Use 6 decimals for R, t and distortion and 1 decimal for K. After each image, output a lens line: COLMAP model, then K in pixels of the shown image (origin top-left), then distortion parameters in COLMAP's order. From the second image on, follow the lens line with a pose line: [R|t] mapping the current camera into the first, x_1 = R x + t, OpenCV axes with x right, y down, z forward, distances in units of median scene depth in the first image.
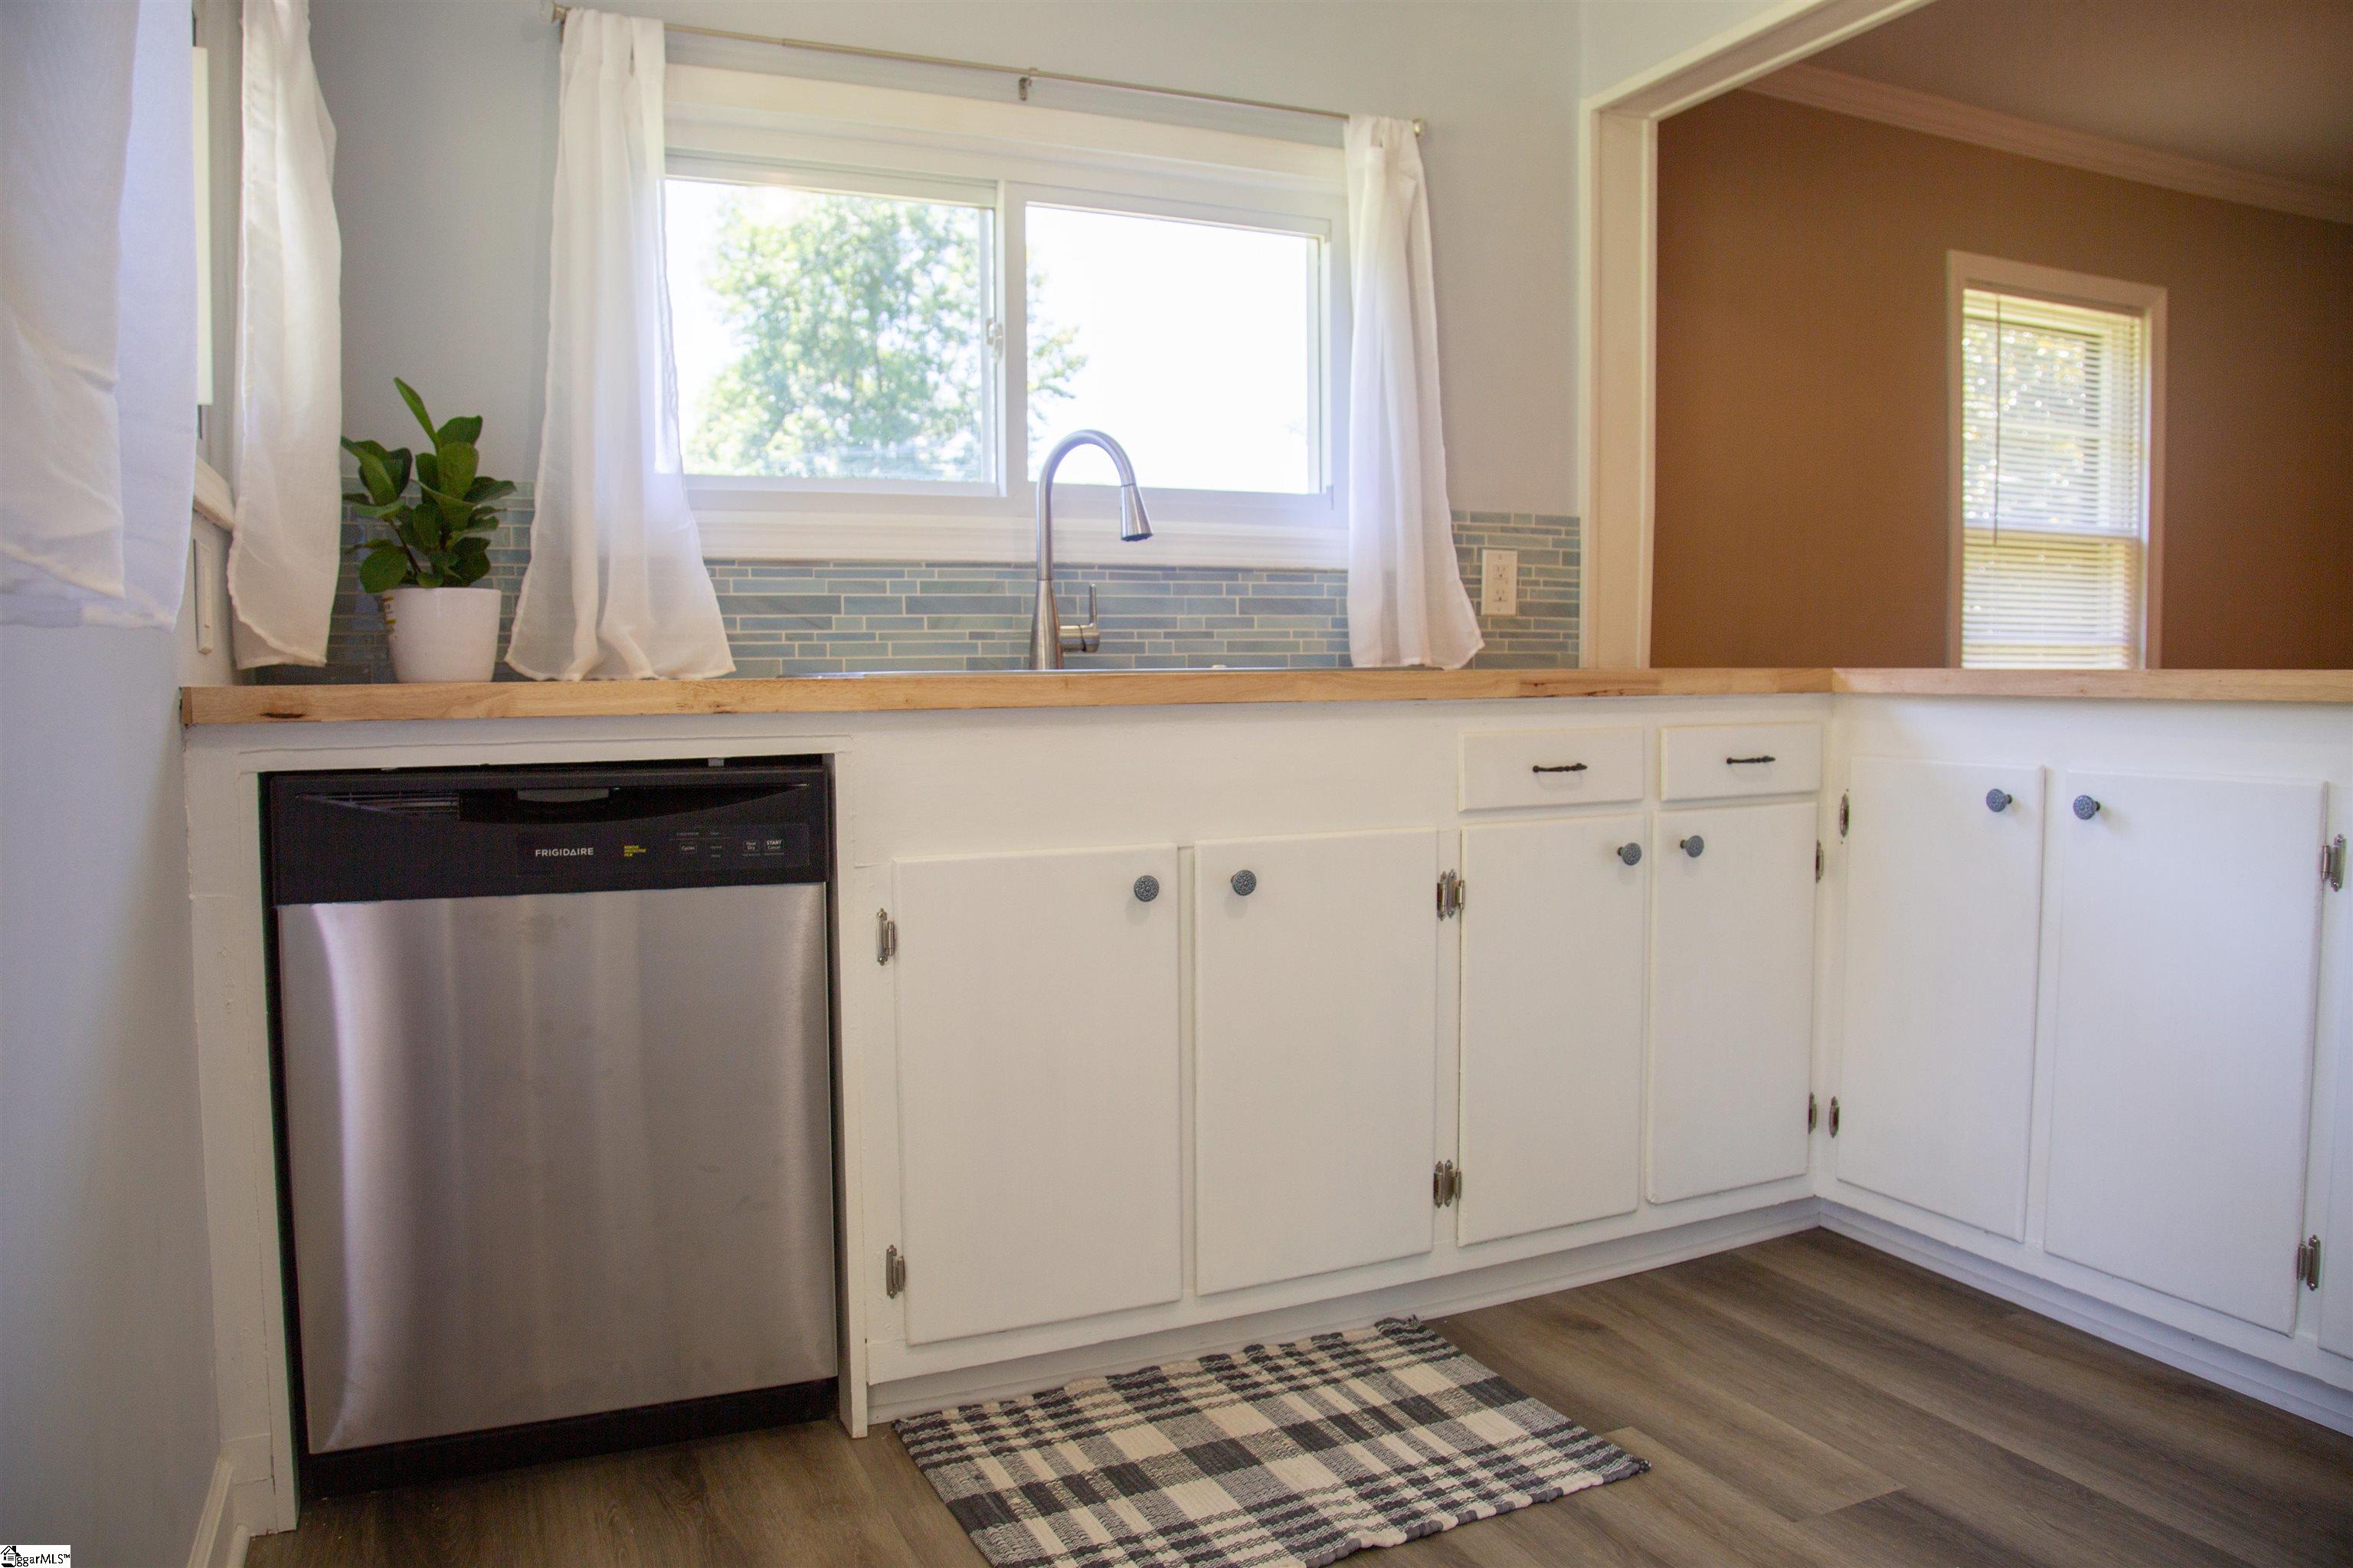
lens RADIAL K [[1615.3, 0, 1159.3], [0, 1615.3, 773.0], [0, 0, 1]] dist [-0.132803, 0.075837]
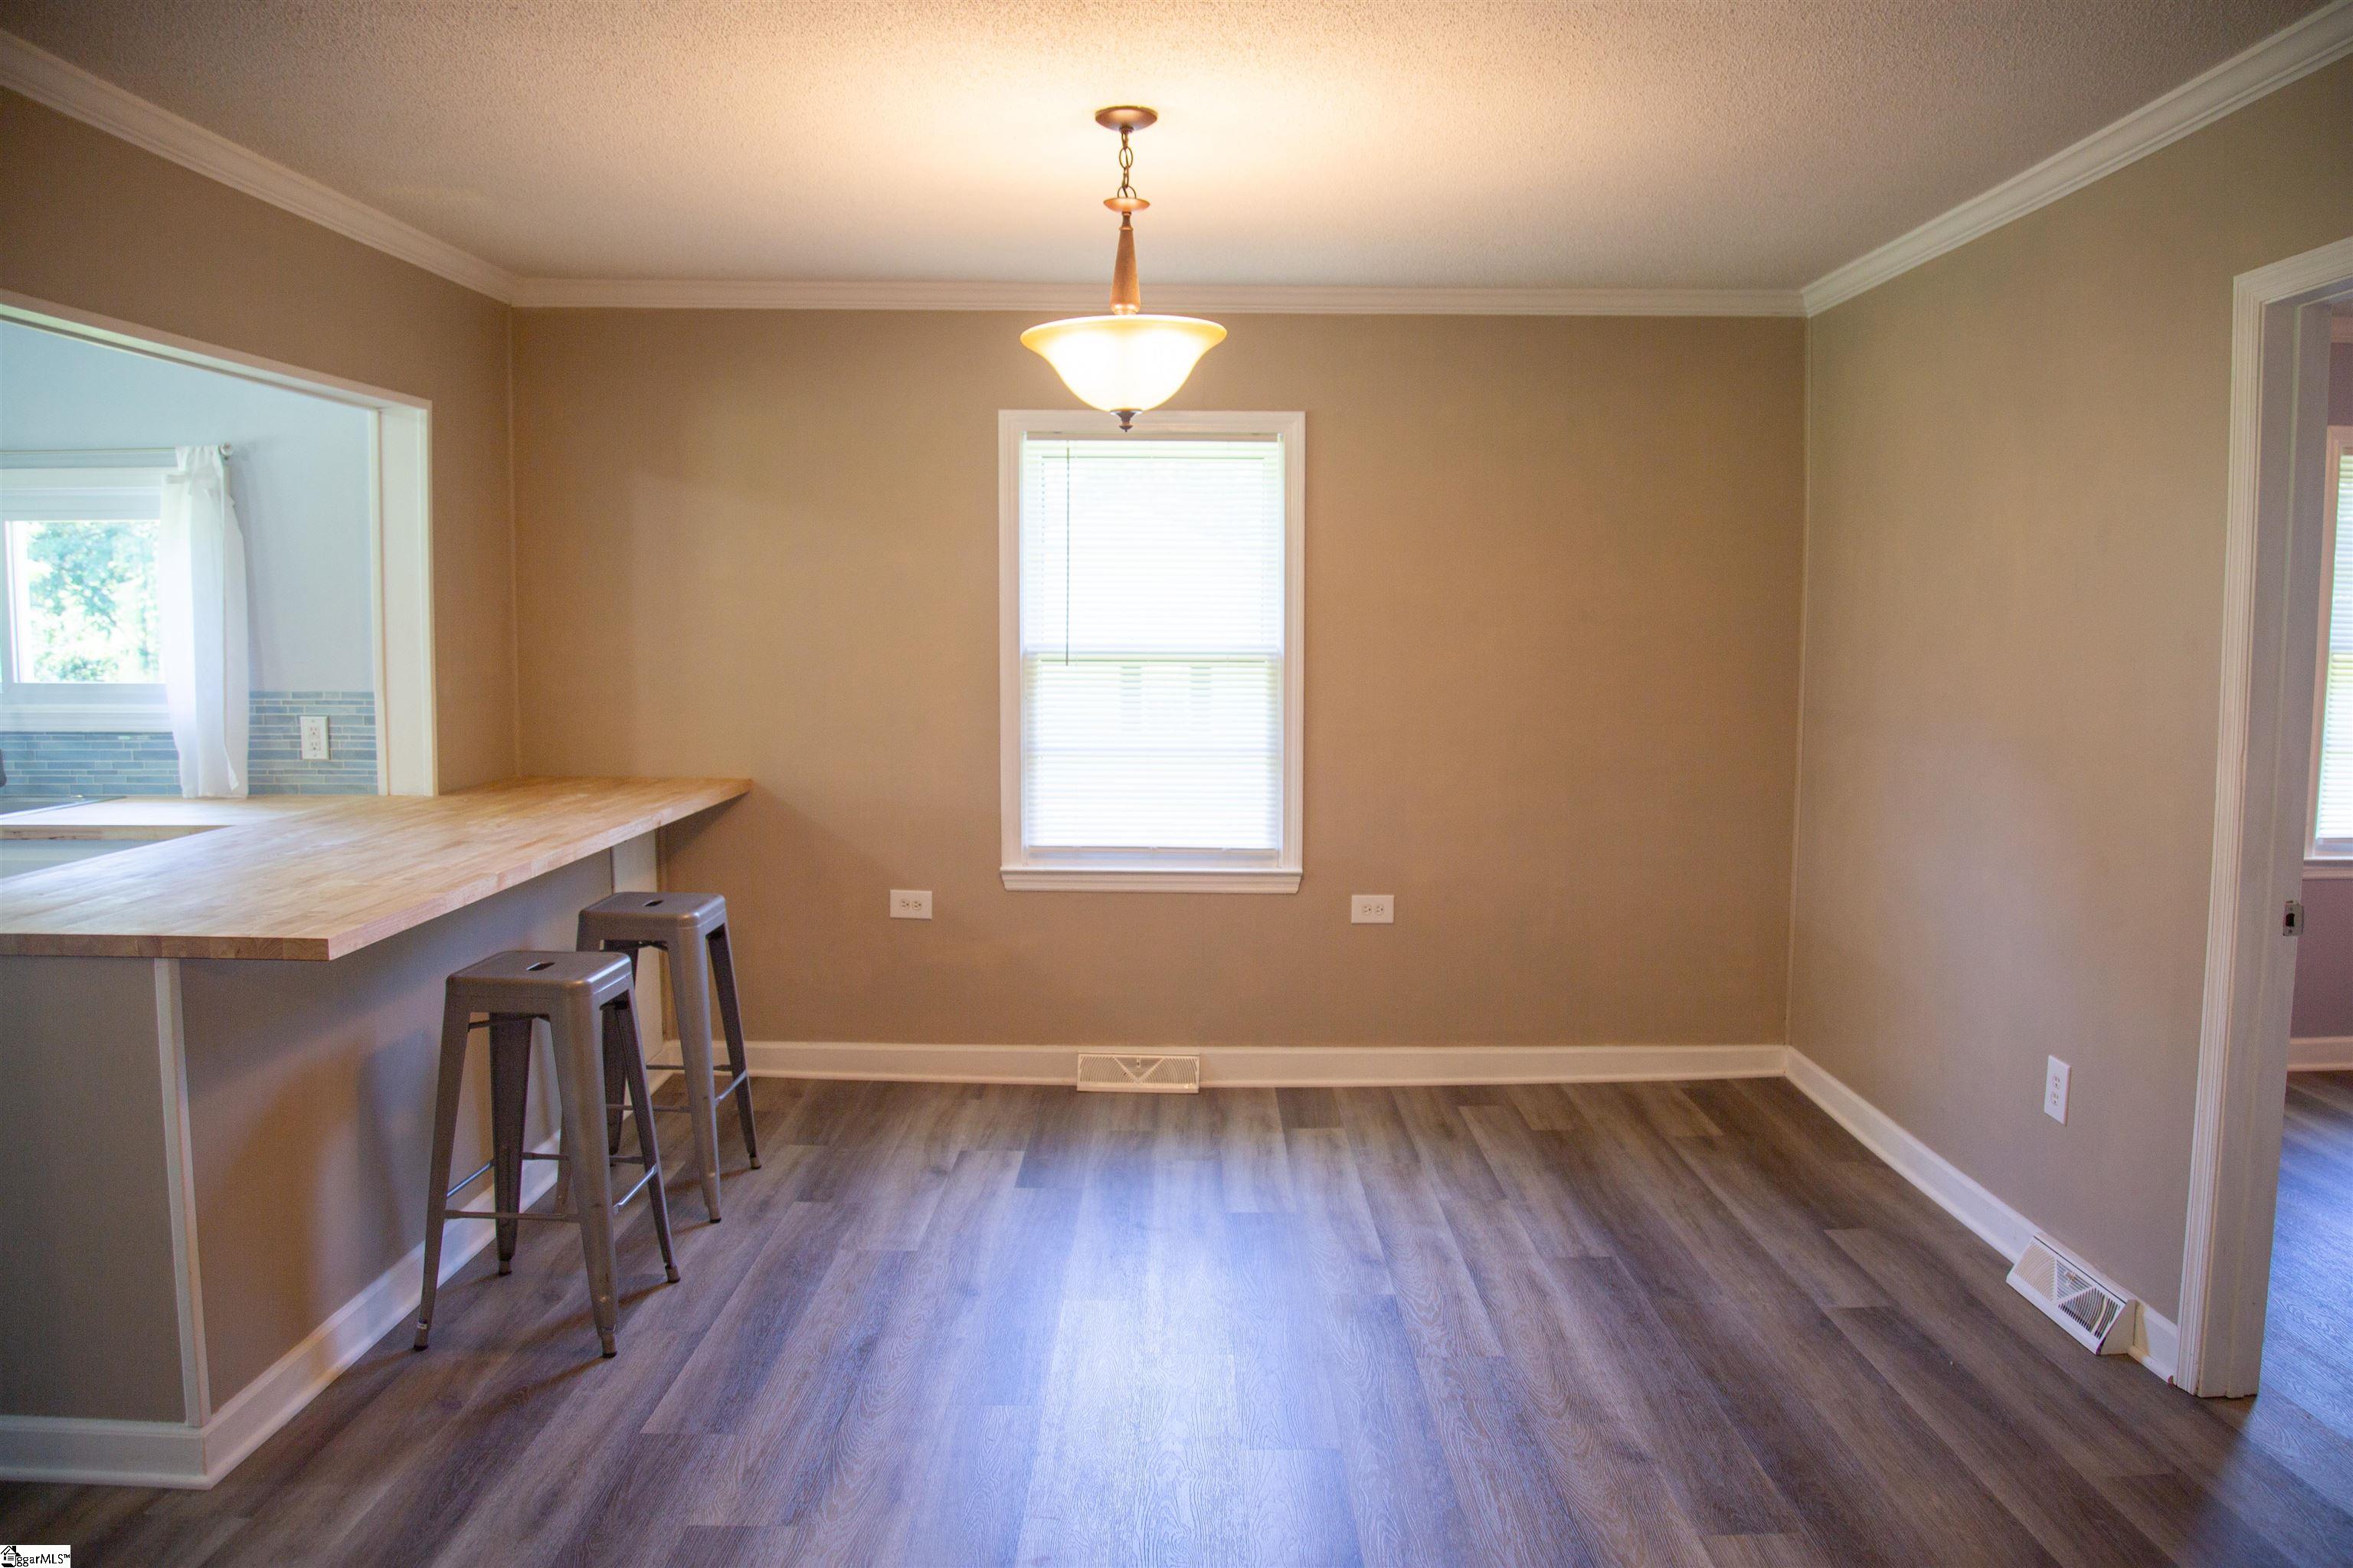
lens RADIAL K [[1652.8, 0, 1219.7], [0, 1652.8, 751.1], [0, 0, 1]] dist [-0.122722, 0.072466]
pose [[0.922115, 0.043669, -0.384443, 1.936839], [-0.033116, 0.998872, 0.034030, -0.227660], [0.385496, -0.018648, 0.922521, -0.078066]]
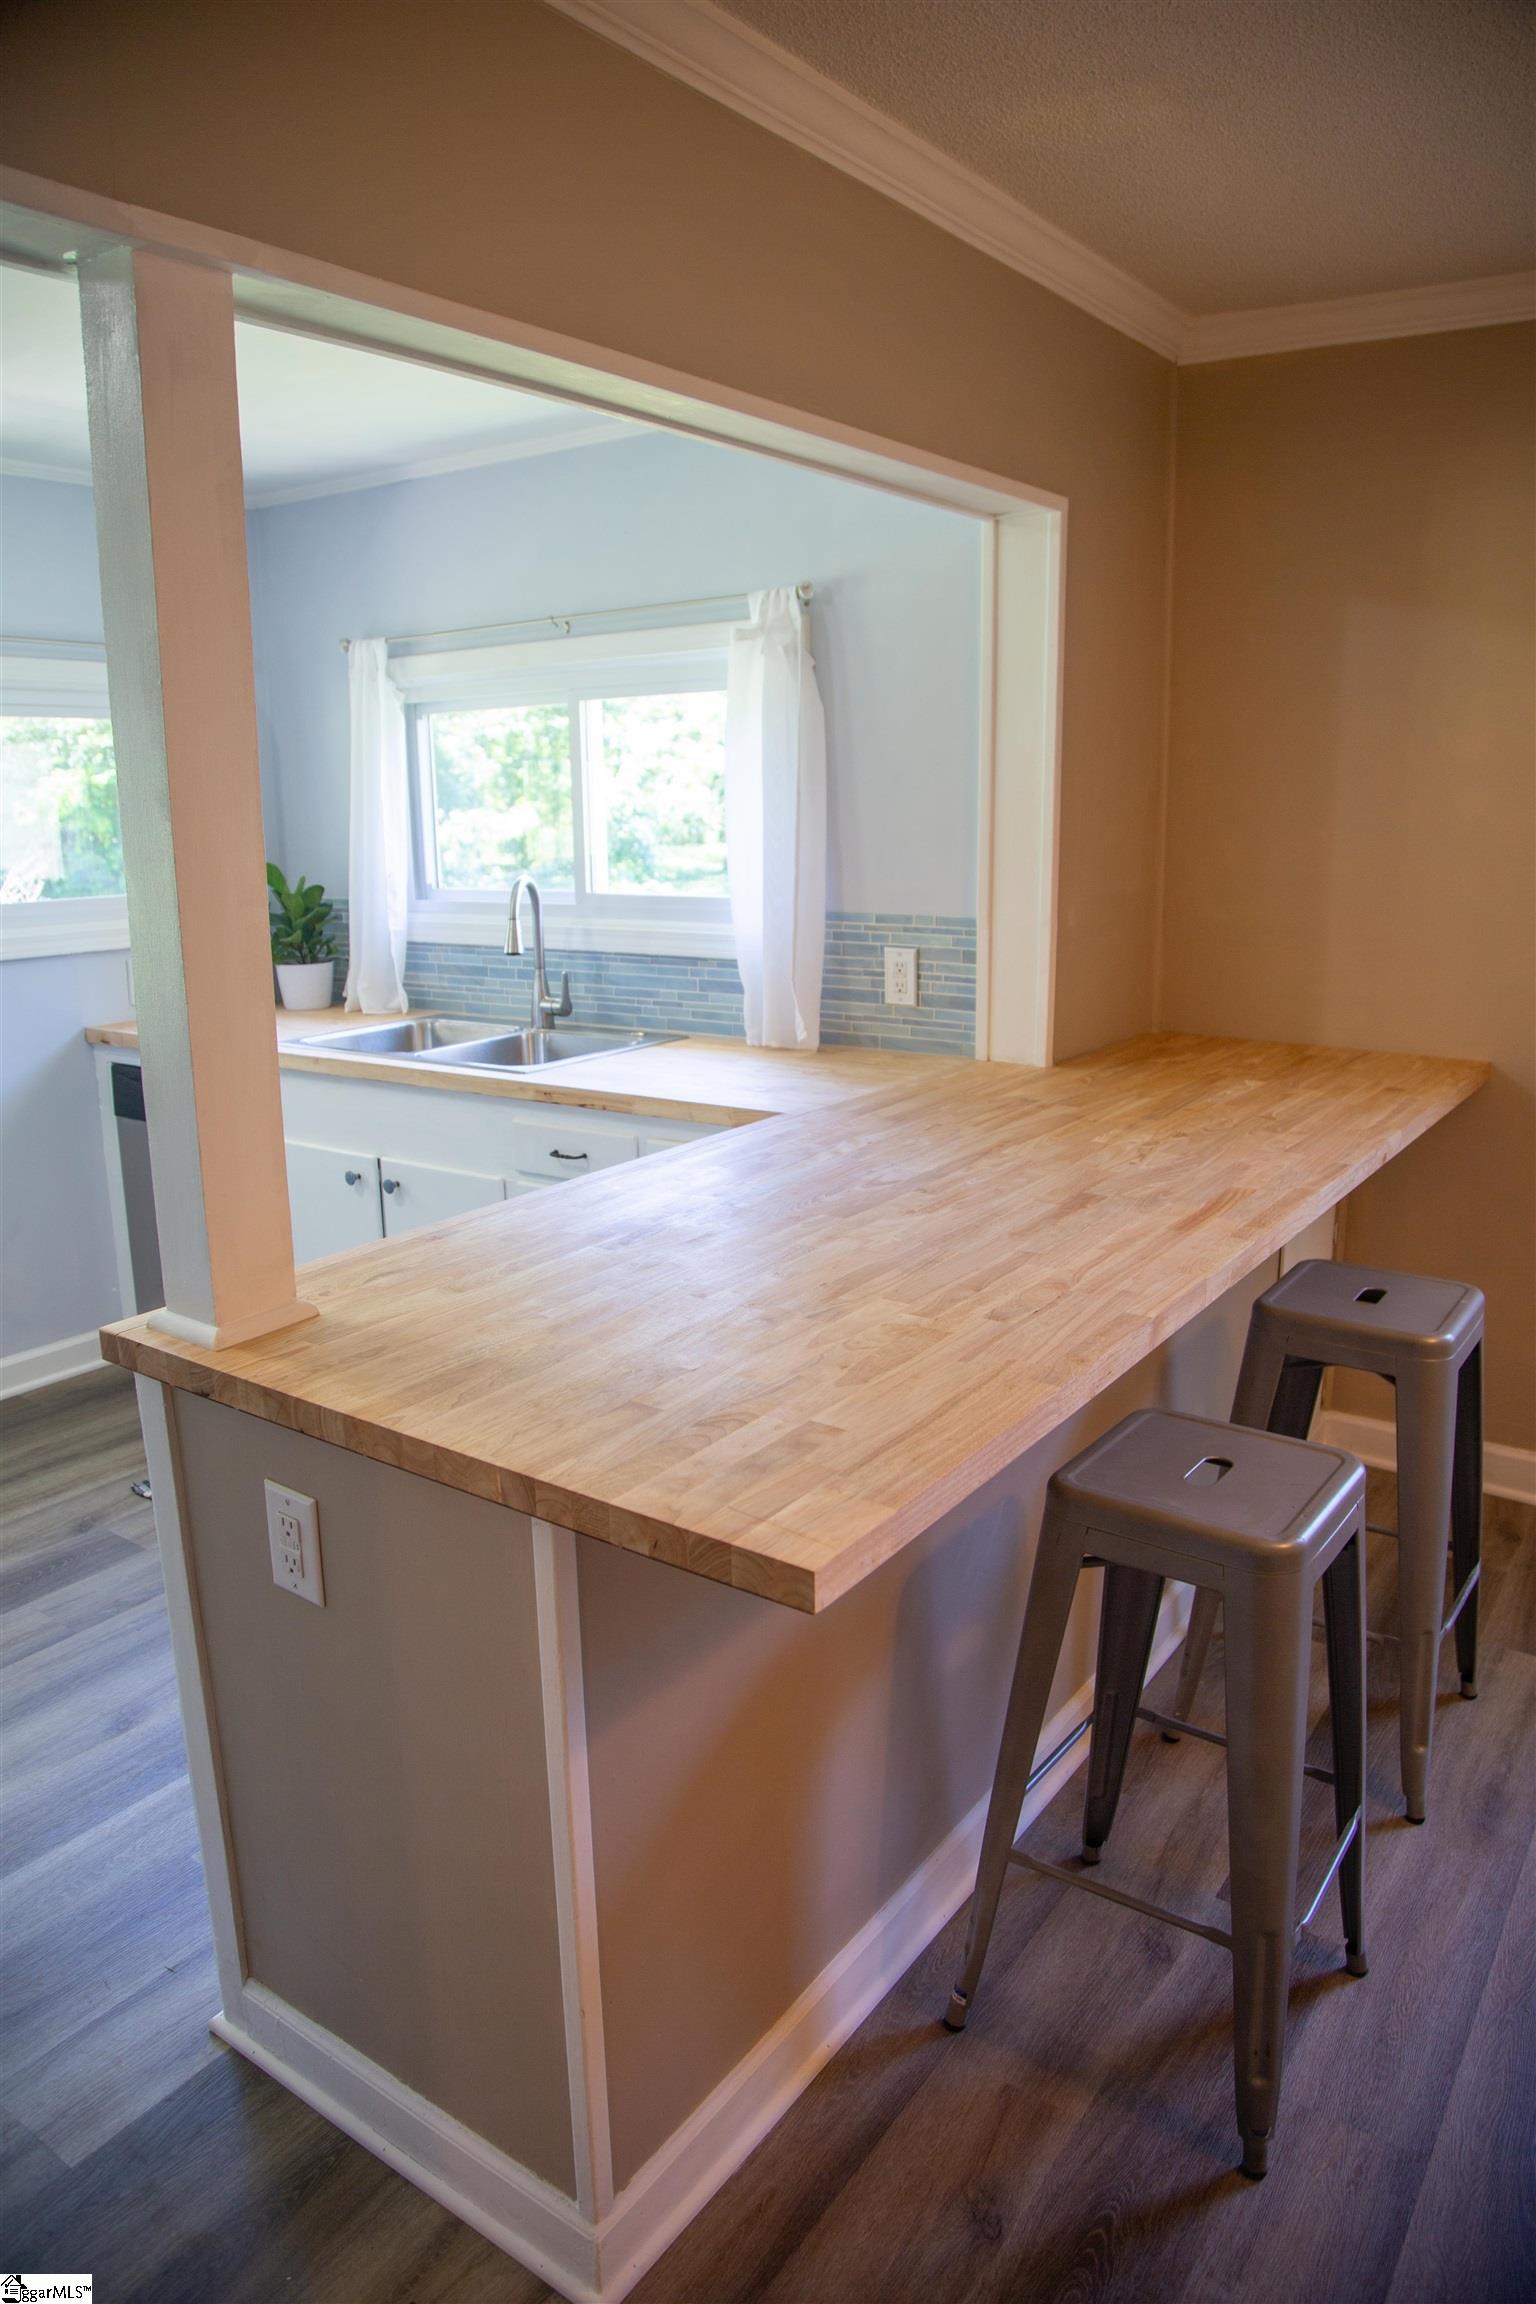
lens RADIAL K [[1590.5, 0, 743.8], [0, 1590.5, 1147.6], [0, 0, 1]] dist [-0.136552, 0.077950]
pose [[0.508990, 0.189051, -0.839755, 1.378274], [-0.038158, 0.979580, 0.197401, -0.266723], [0.859926, -0.068432, 0.505810, 0.399585]]
